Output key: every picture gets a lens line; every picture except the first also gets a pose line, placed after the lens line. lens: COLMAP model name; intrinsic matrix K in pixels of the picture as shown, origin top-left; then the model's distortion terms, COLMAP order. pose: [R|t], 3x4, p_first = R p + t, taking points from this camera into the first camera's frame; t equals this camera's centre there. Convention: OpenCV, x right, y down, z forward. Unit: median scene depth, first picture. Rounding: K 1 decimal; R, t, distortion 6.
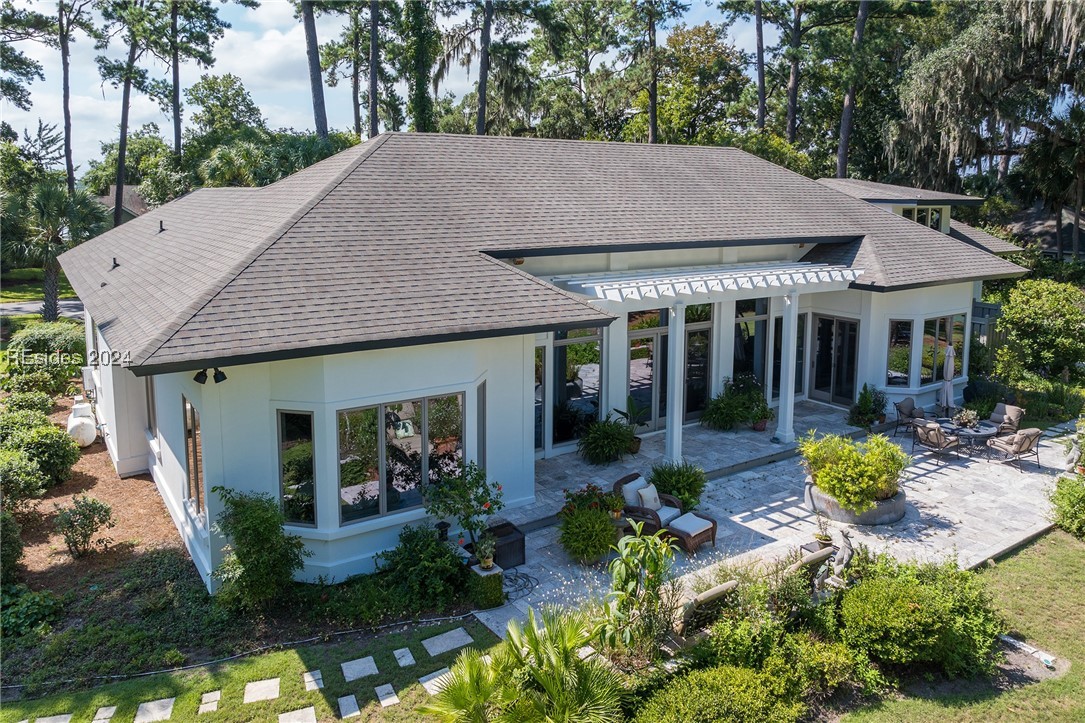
lens RADIAL K [[771.2, 0, 543.9], [0, 771.2, 275.3], [0, 0, 1]] dist [-0.010691, -0.006377]
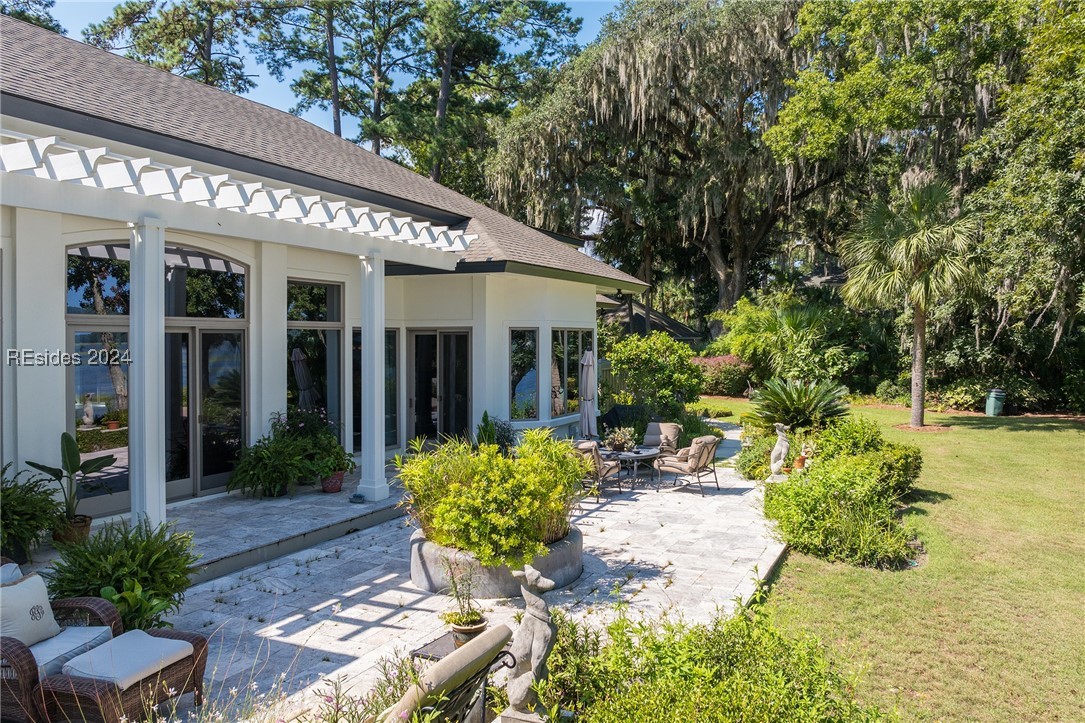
lens RADIAL K [[754.1, 0, 542.5], [0, 754.1, 361.5], [0, 0, 1]] dist [-0.026428, -0.008052]
pose [[0.867103, -0.012508, 0.497972, 0.164335], [0.055489, 0.995888, -0.071607, 0.189982], [-0.495028, 0.089723, 0.864232, 0.502665]]
